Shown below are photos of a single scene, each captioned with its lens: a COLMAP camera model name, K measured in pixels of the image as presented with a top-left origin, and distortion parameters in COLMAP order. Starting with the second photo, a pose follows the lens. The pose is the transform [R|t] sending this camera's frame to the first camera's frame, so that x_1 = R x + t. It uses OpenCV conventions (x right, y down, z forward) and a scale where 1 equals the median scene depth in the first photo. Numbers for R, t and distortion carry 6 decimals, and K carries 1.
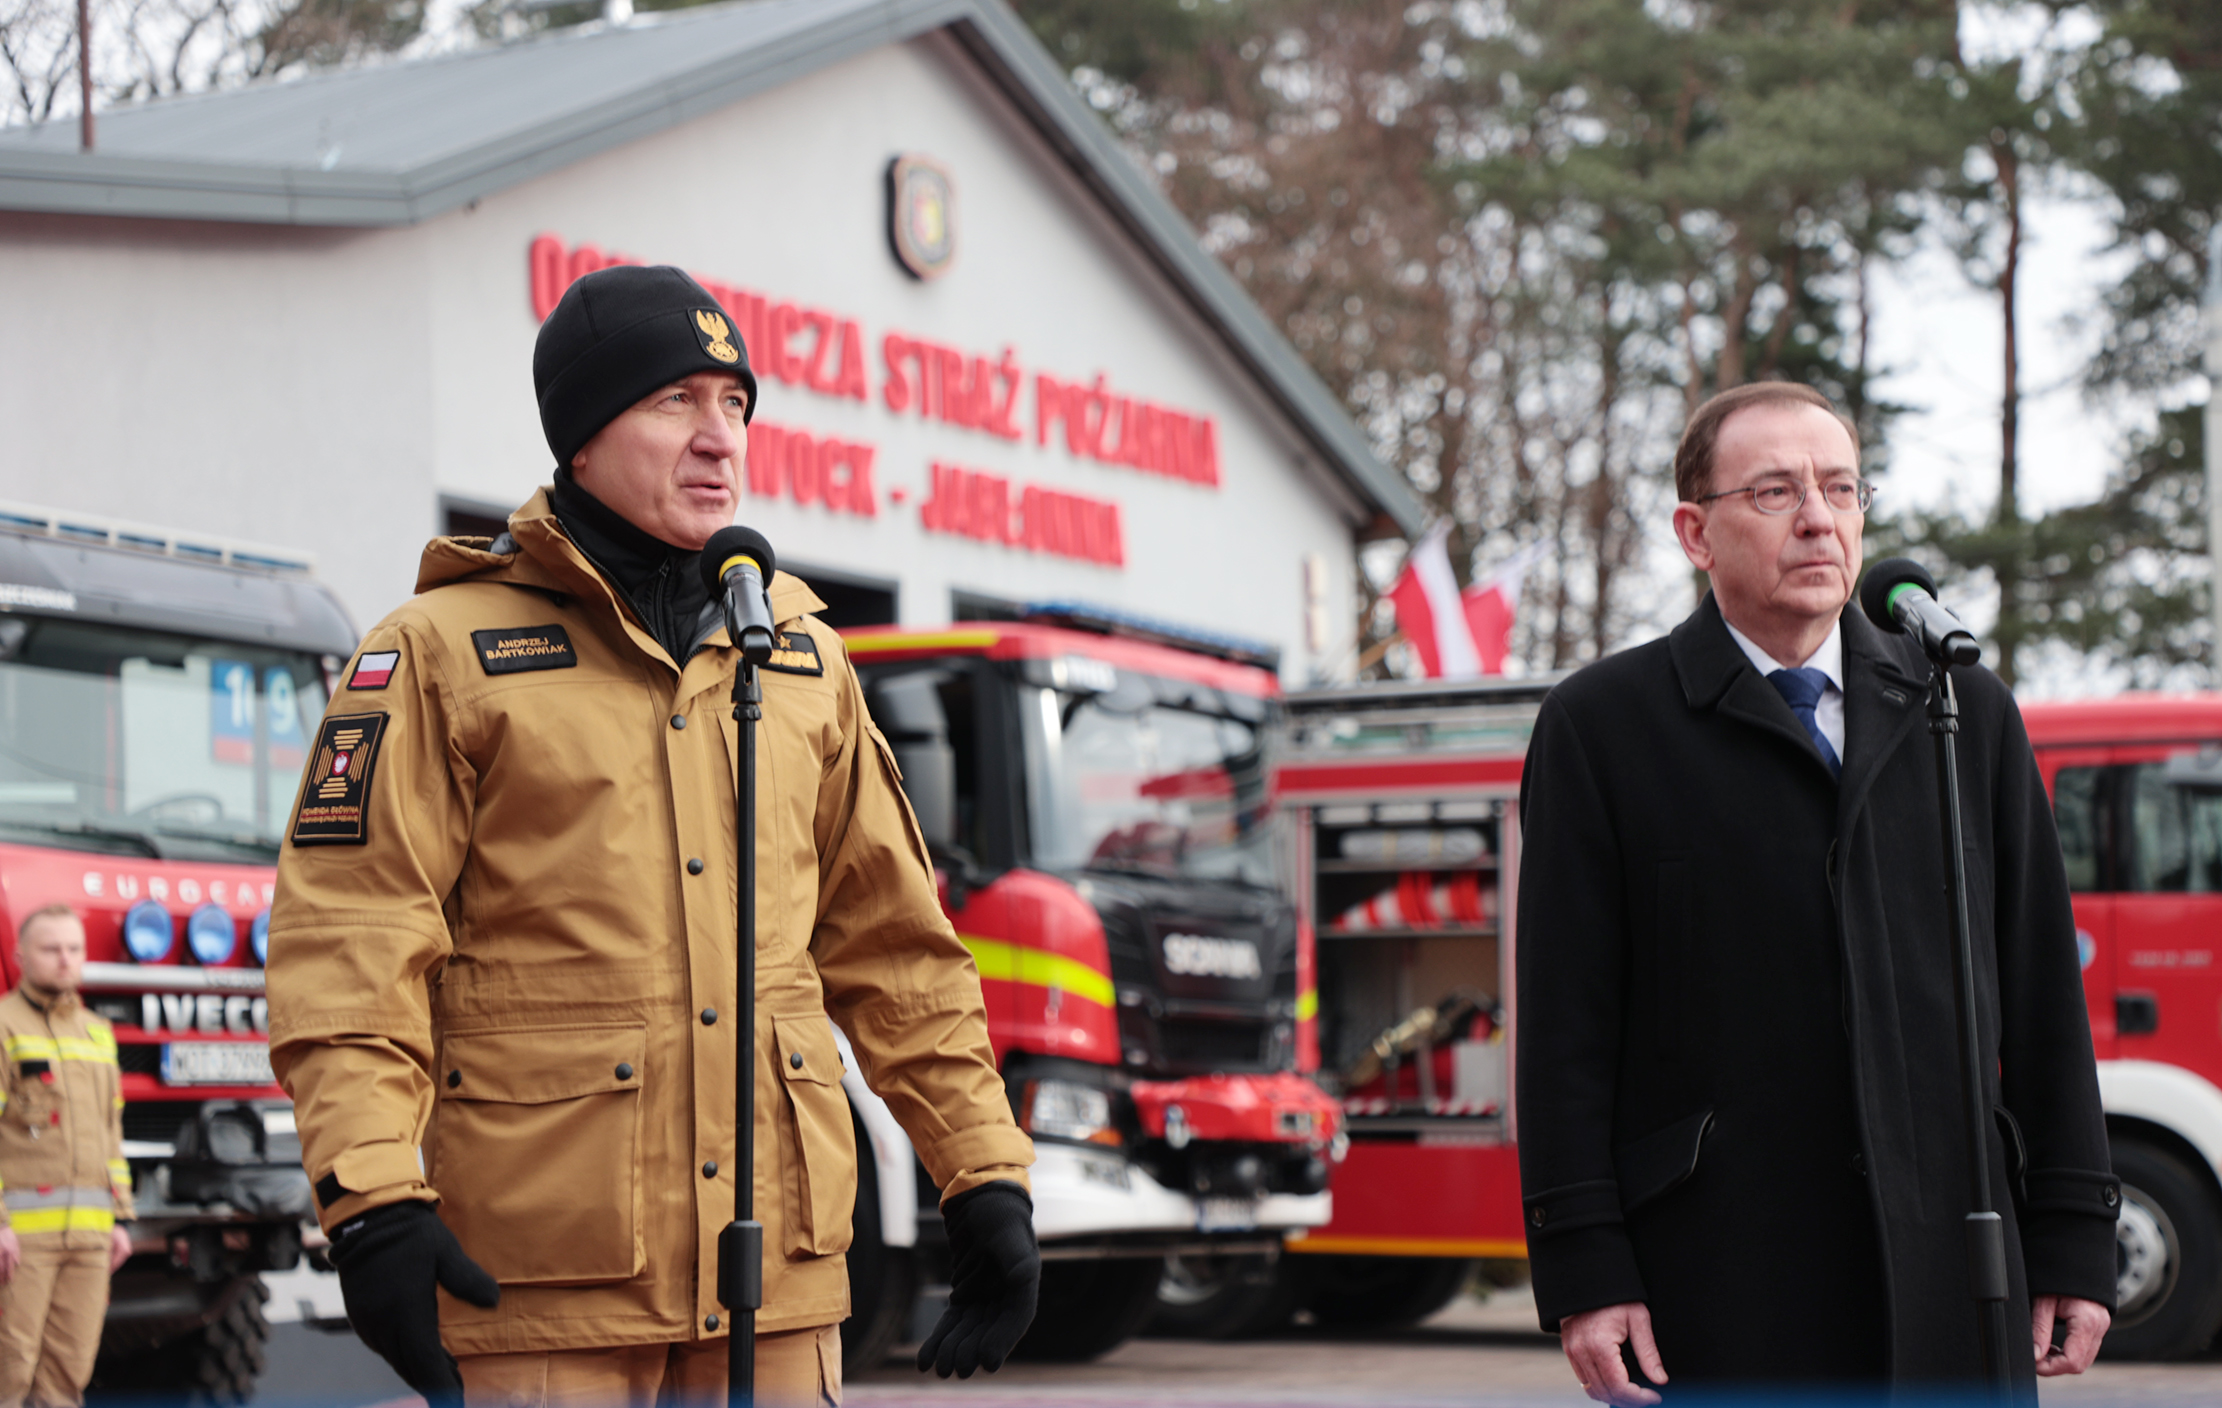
lens RADIAL K [[4530.5, 0, 1113.2], [0, 4530.5, 715.1], [0, 0, 1]] dist [0.408133, 0.000000]
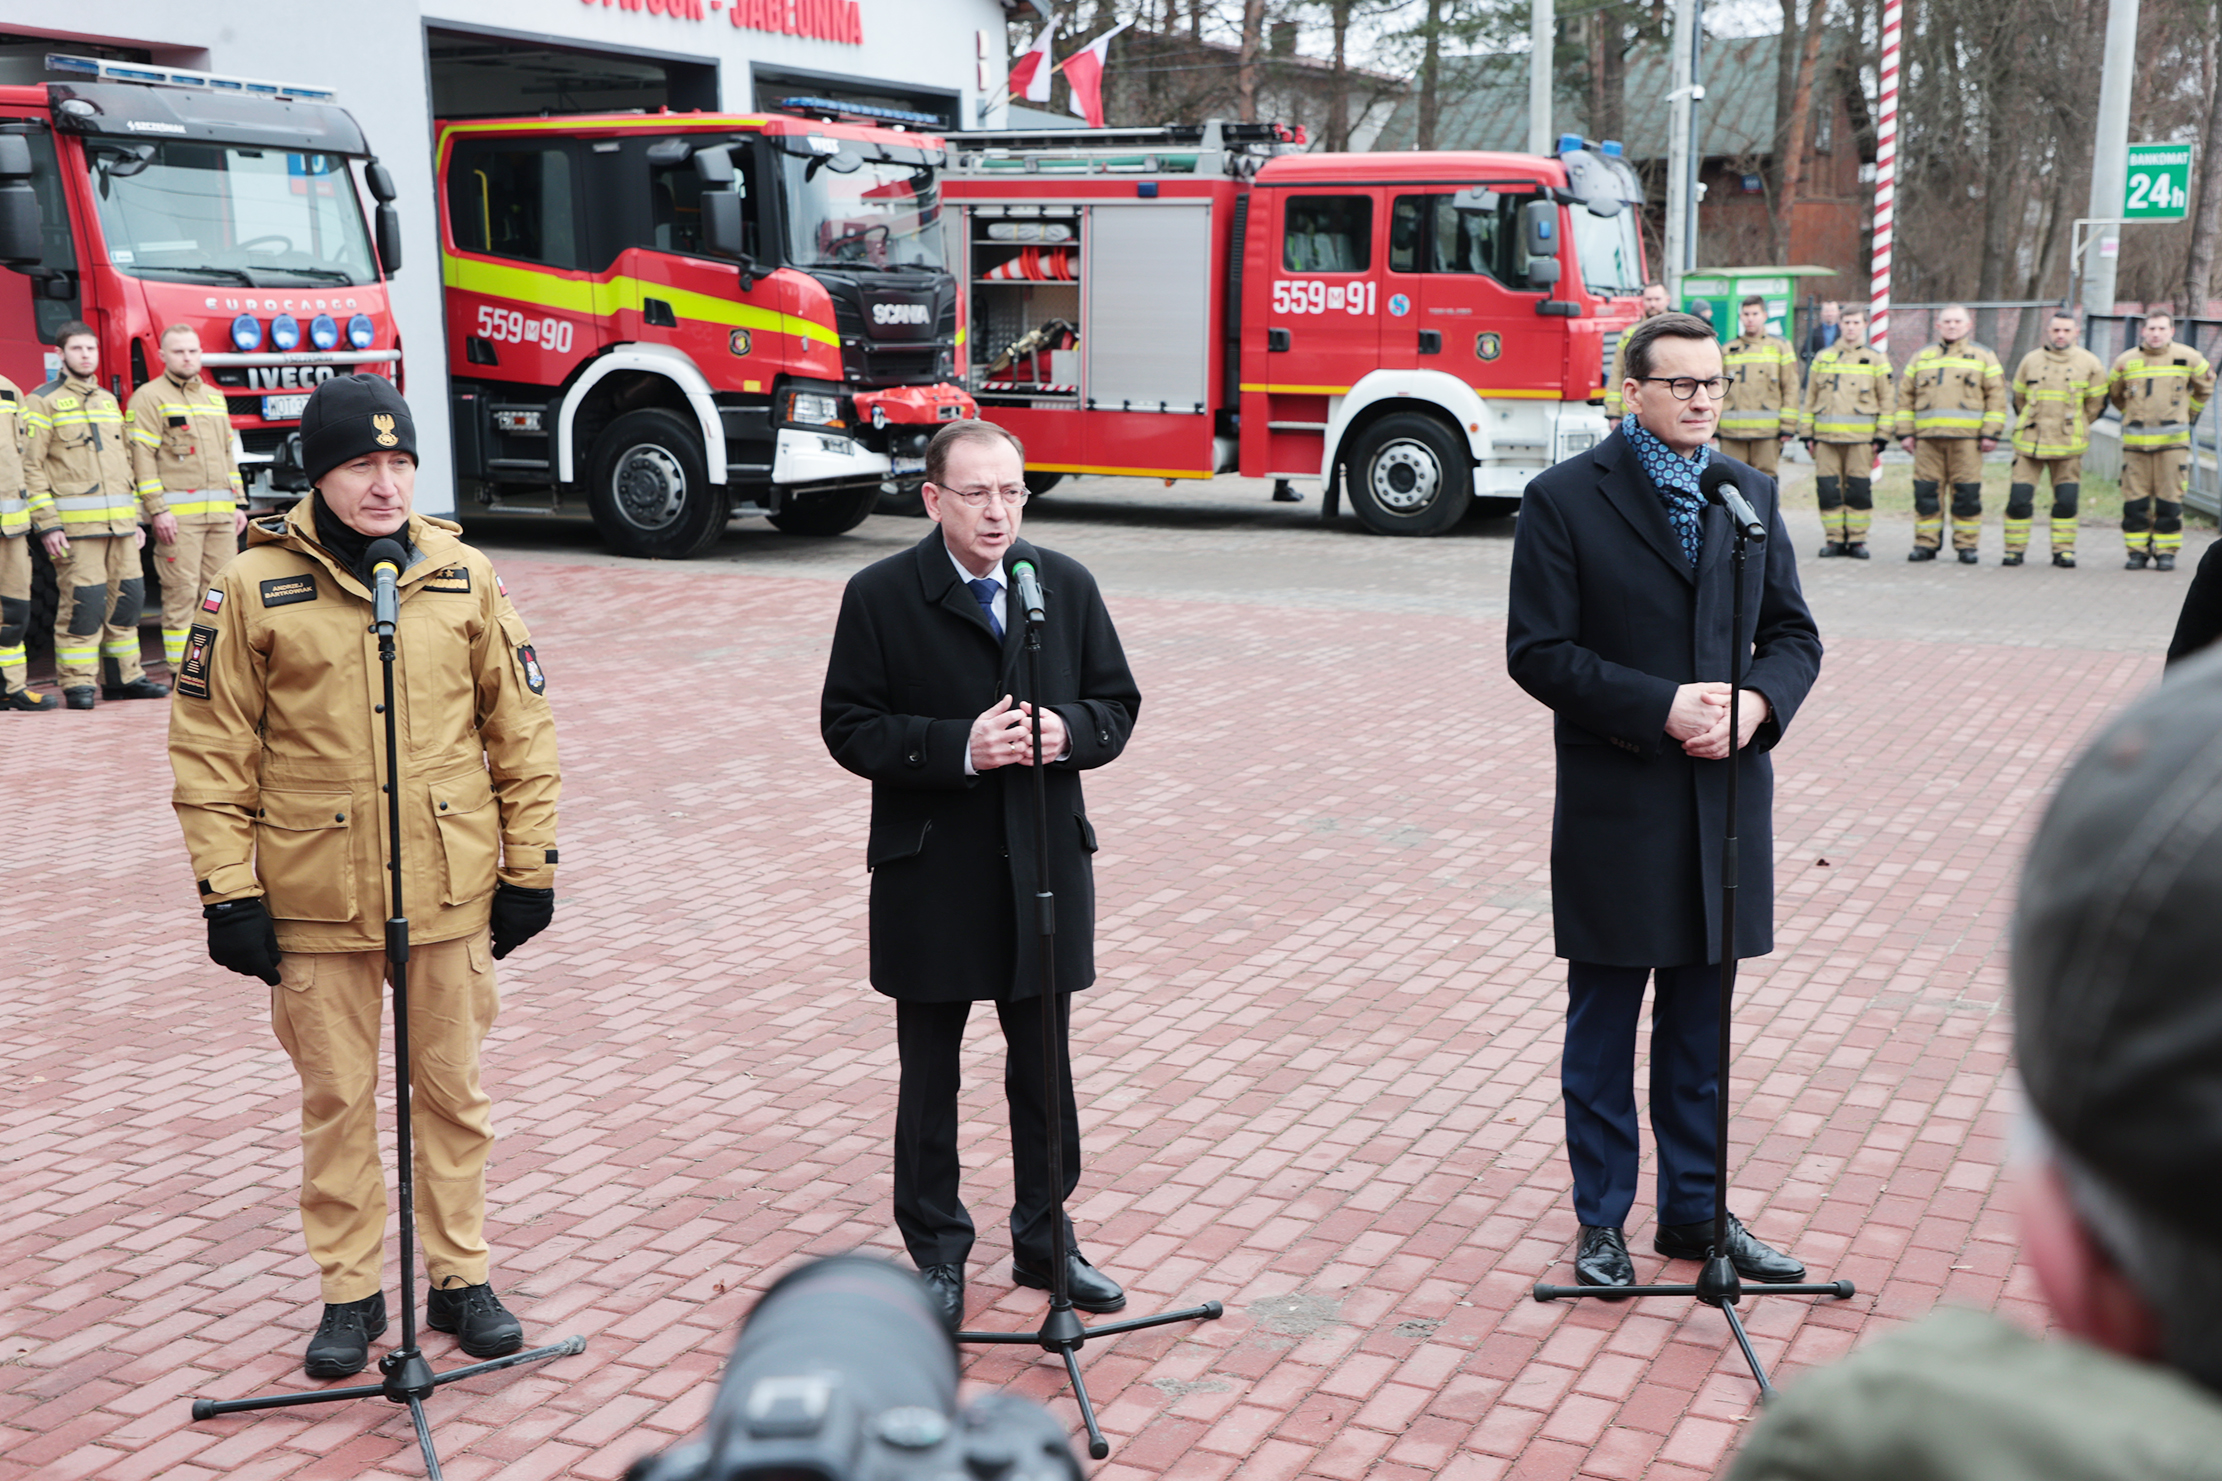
lens RADIAL K [[2694.9, 0, 1092.8], [0, 2694.9, 739.3], [0, 0, 1]] dist [0.137172, 0.000000]
pose [[0.997734, 0.000165, 0.067282, 0.021947], [-0.017085, 0.967839, 0.250989, -0.041896], [-0.065077, -0.251570, 0.965649, -0.022379]]
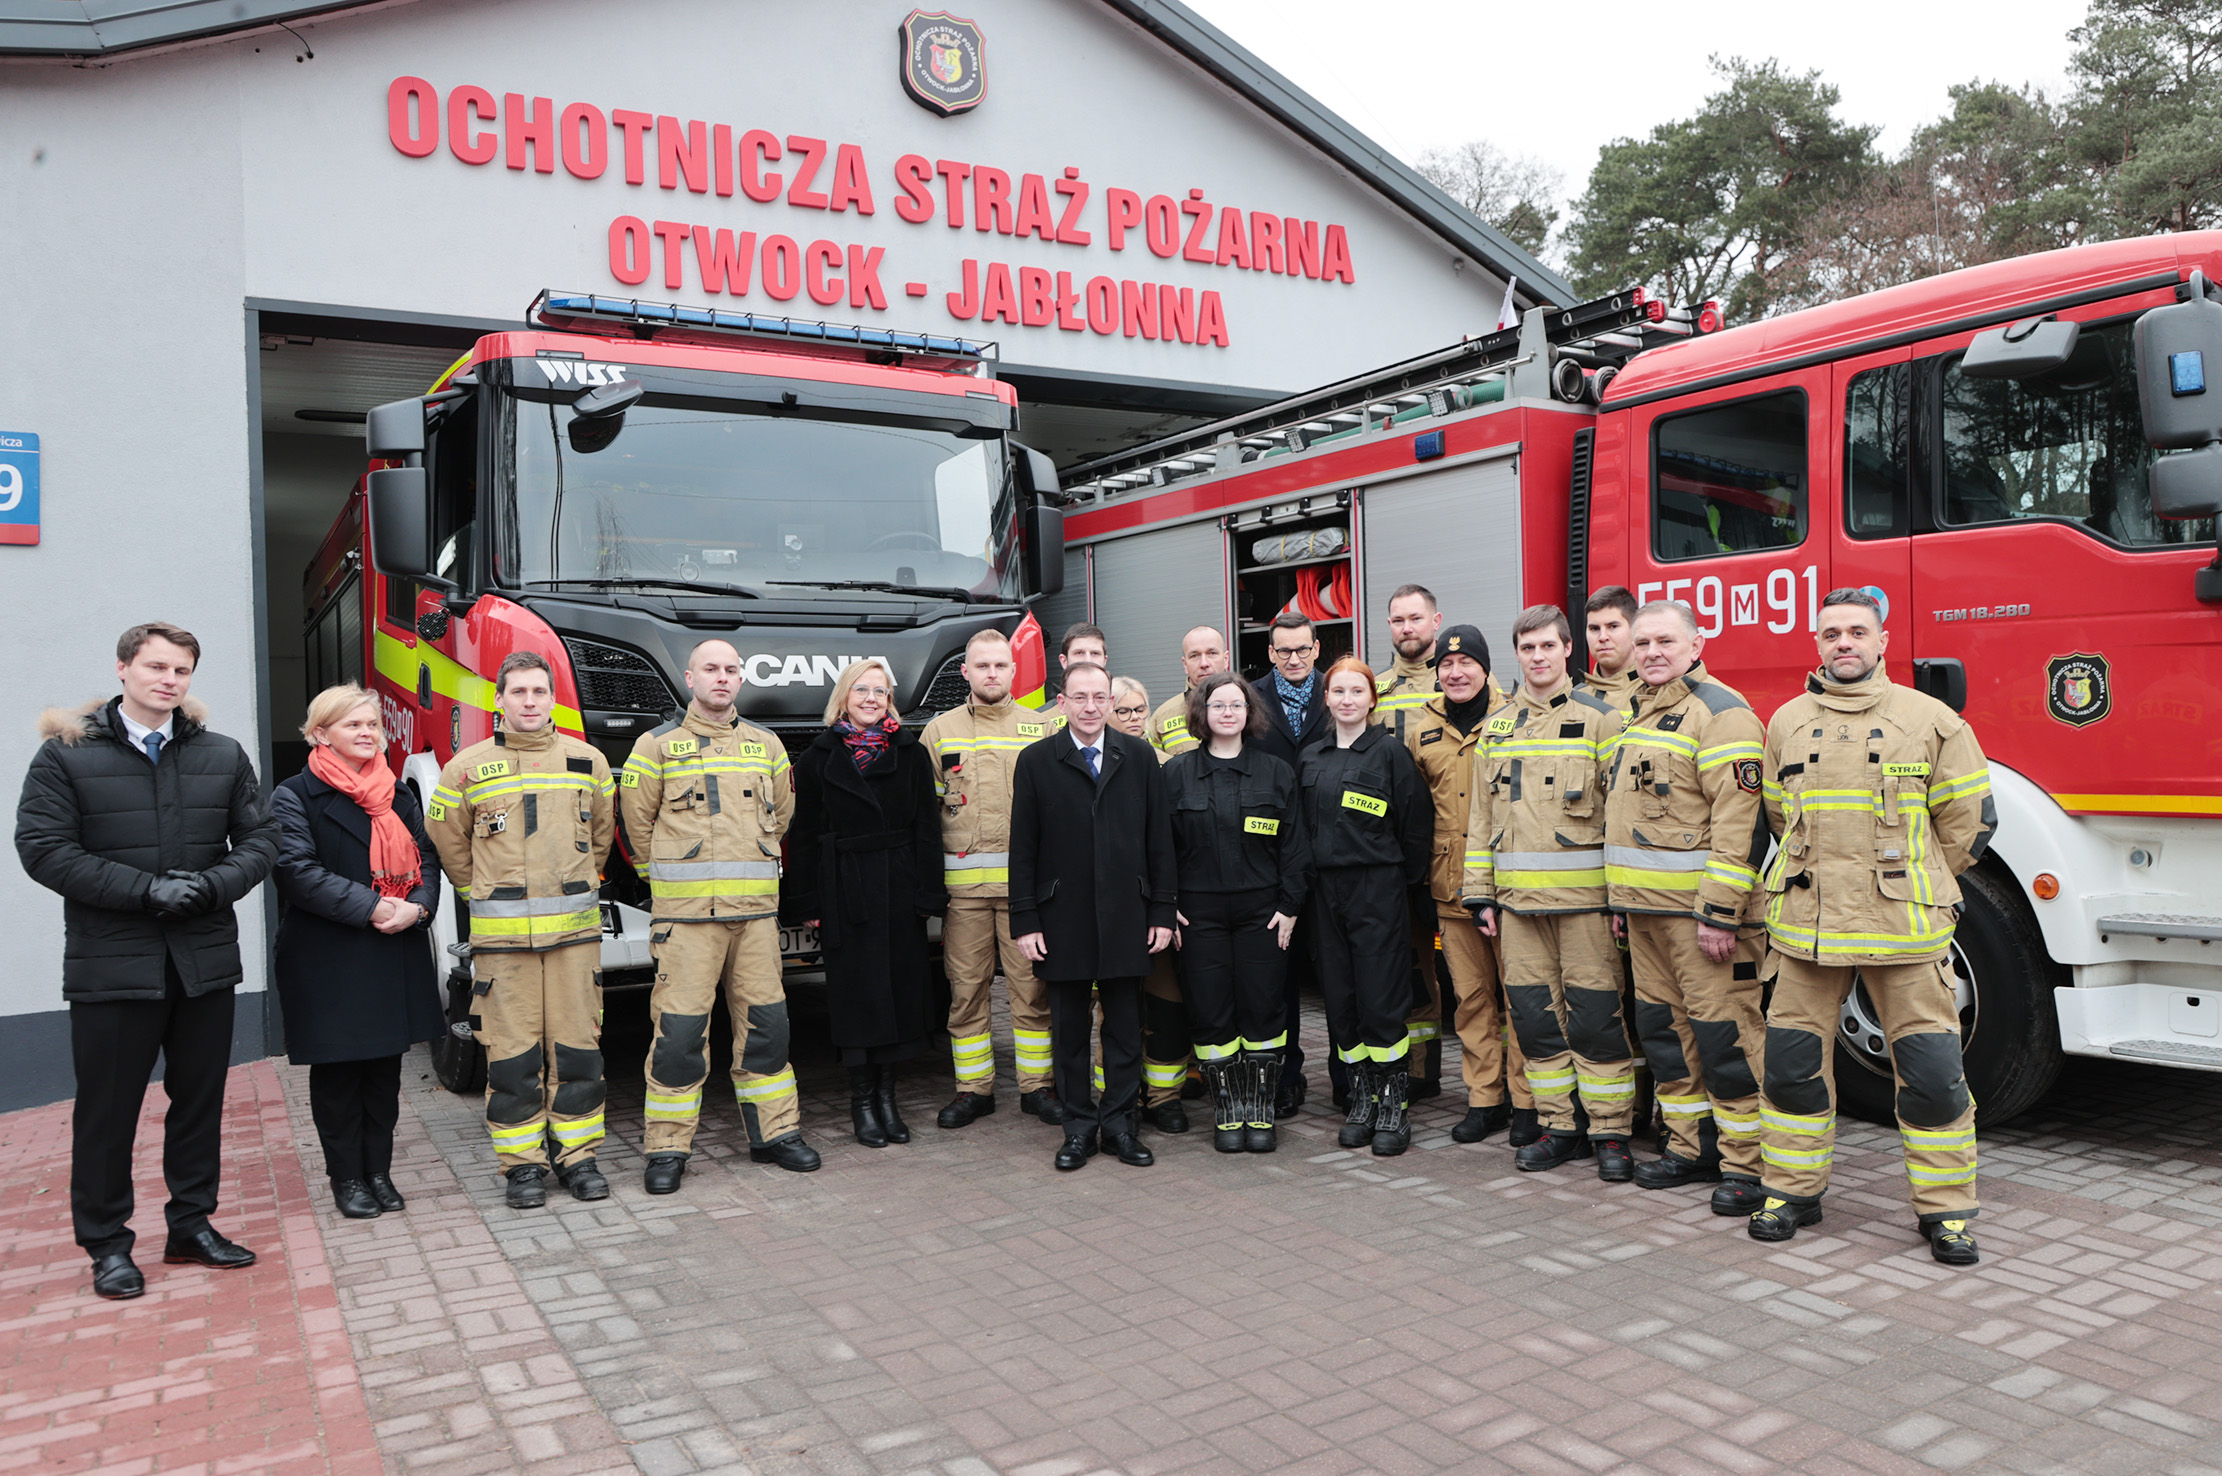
lens RADIAL K [[1611.2, 0, 1102.0], [0, 1611.2, 743.2], [0, 0, 1]] dist [-0.047613, 0.002120]
pose [[0.865306, -0.012760, -0.501081, 0.214496], [0.066537, 0.993753, 0.089596, 0.038090], [0.496807, -0.110868, 0.860750, 0.648983]]
